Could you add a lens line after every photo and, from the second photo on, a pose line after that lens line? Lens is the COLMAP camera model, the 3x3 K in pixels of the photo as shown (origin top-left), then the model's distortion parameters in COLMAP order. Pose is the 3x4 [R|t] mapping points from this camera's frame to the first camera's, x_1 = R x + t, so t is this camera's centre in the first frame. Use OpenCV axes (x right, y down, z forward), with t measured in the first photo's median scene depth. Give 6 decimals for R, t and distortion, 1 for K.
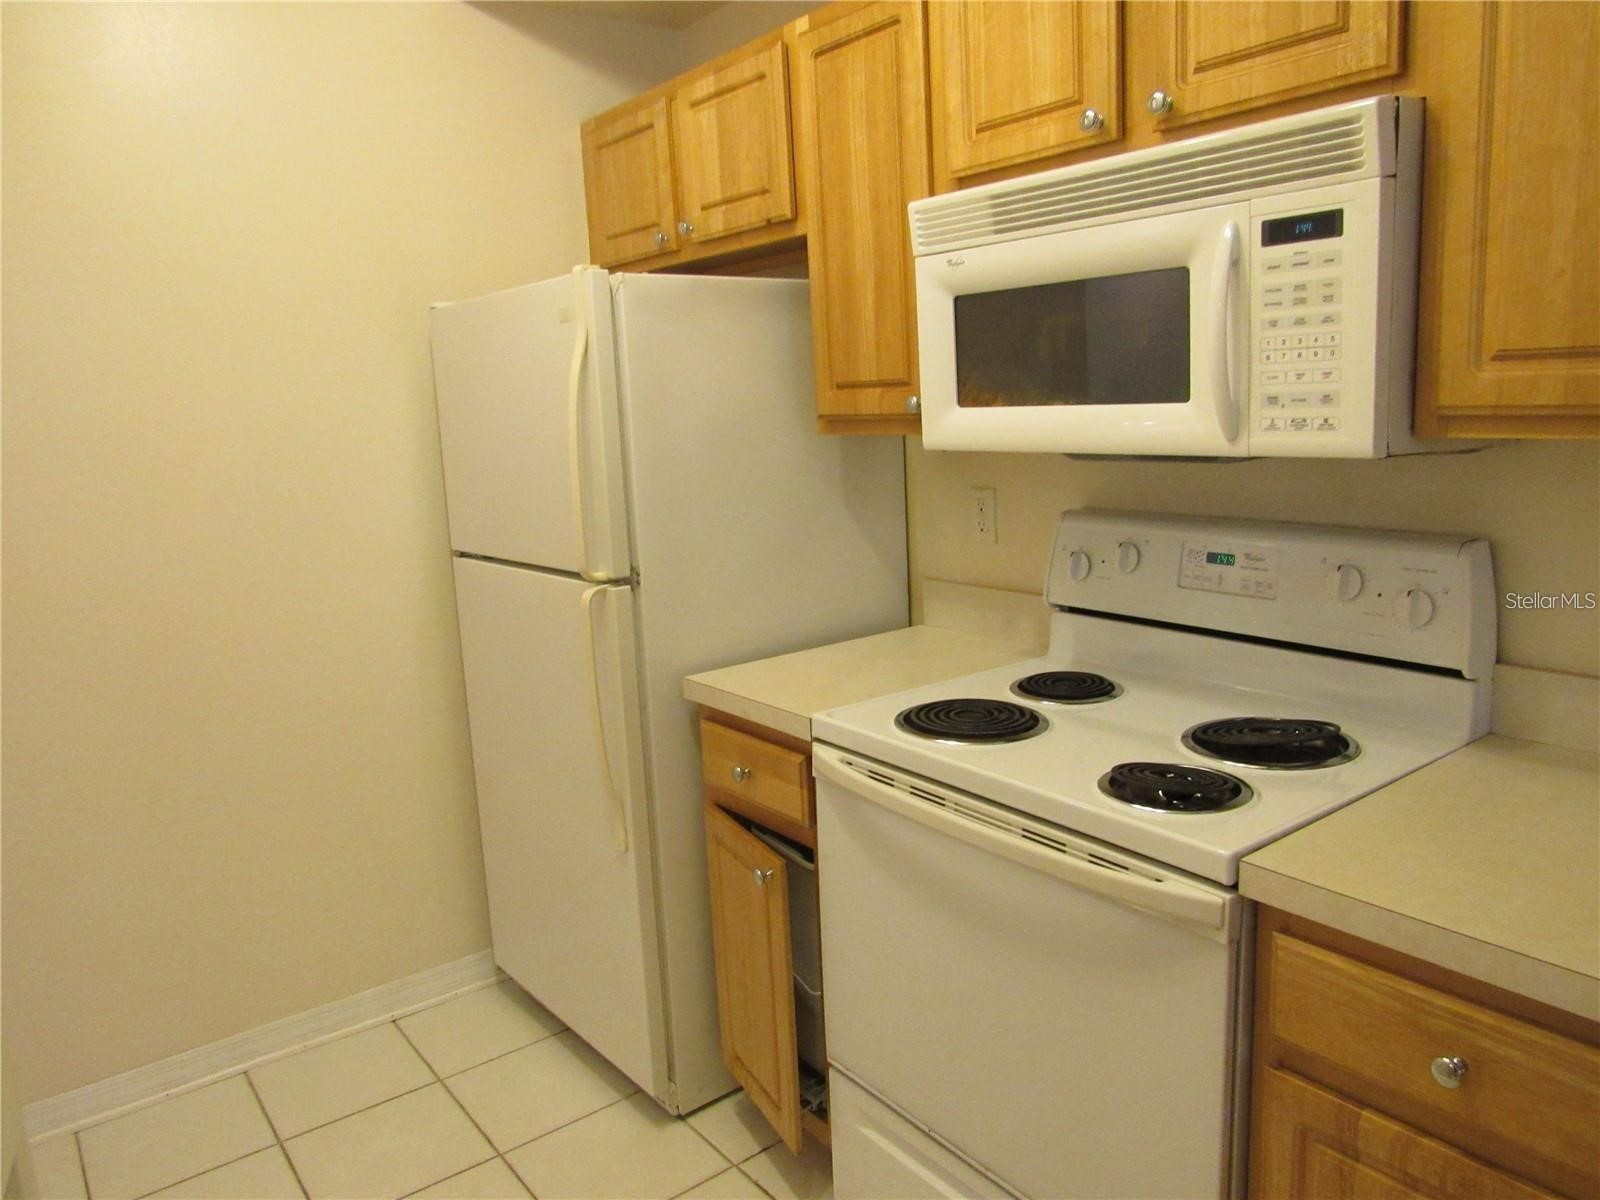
lens RADIAL K [[1157.8, 0, 800.6], [0, 1157.8, 598.2], [0, 0, 1]] dist [-0.022168, 0.008694]
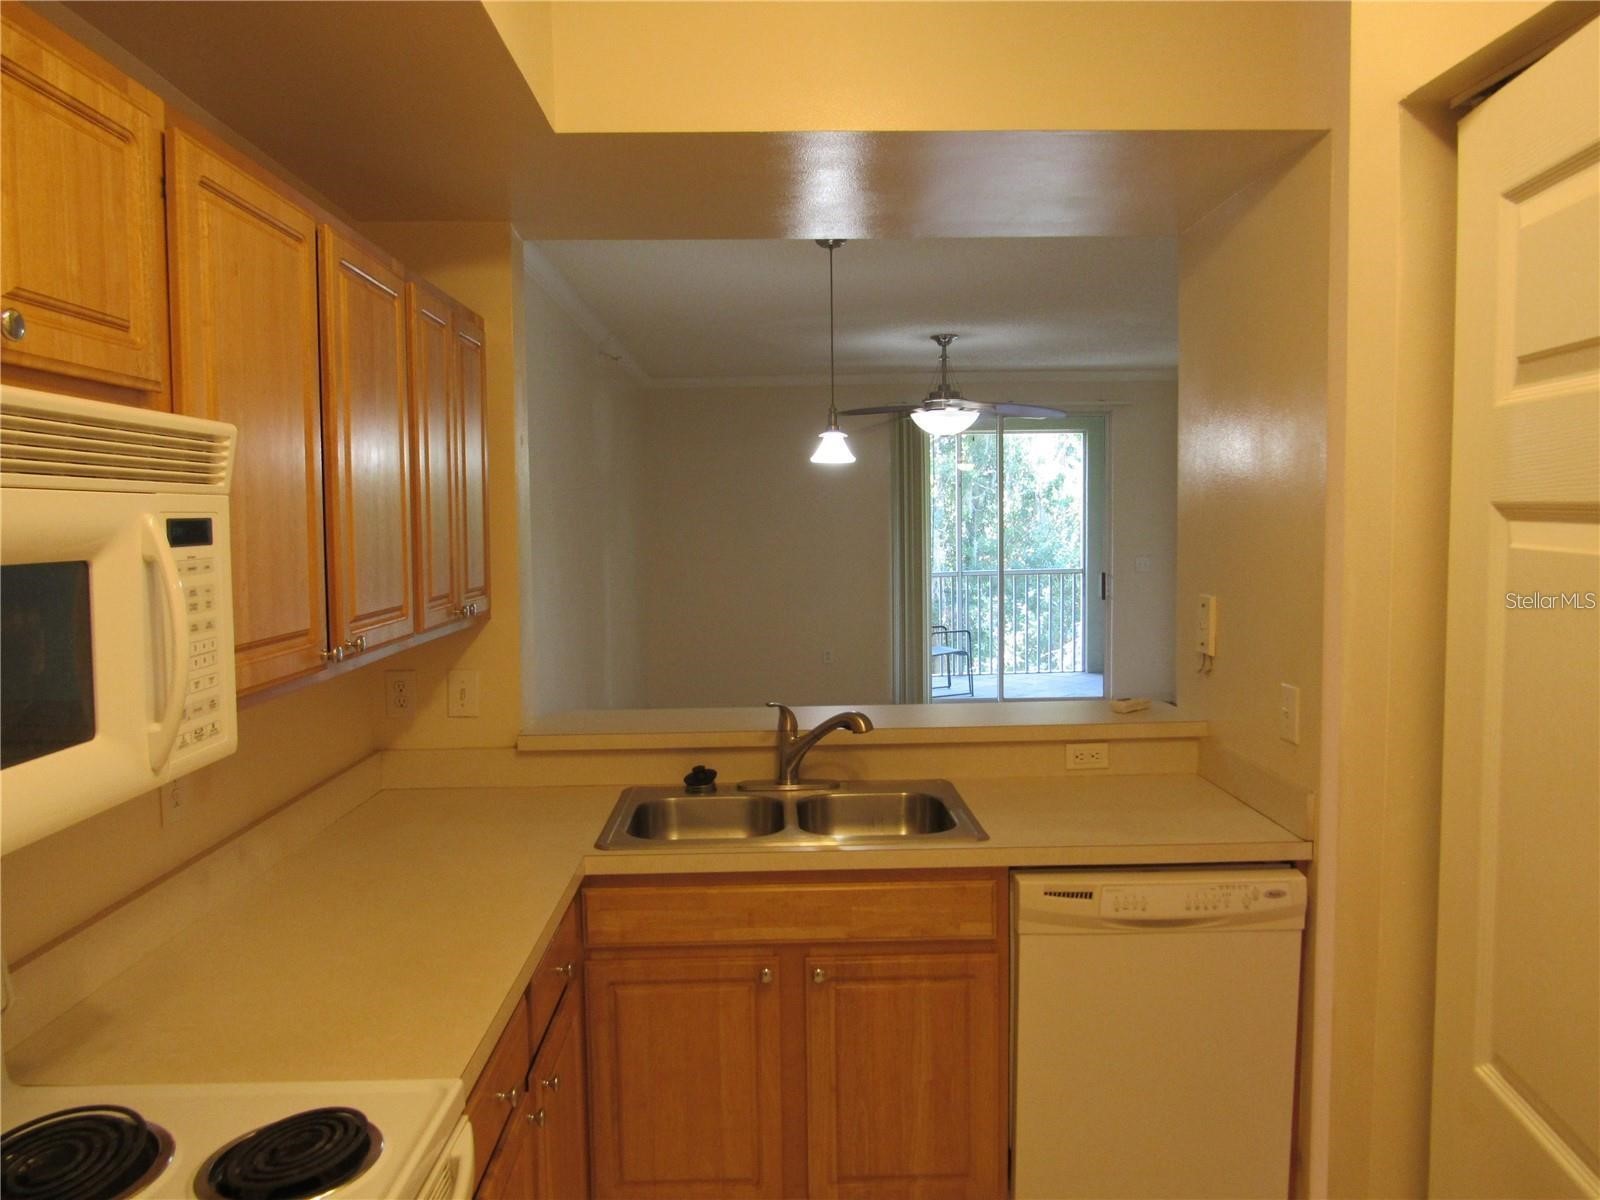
lens RADIAL K [[1157.8, 0, 800.0], [0, 1157.8, 597.9], [0, 0, 1]] dist [-0.022168, 0.008694]
pose [[-0.816915, 0.022130, 0.576334, -0.505486], [0.155169, 0.970853, 0.182664, -0.352169], [-0.555493, 0.238650, -0.796538, 1.439554]]
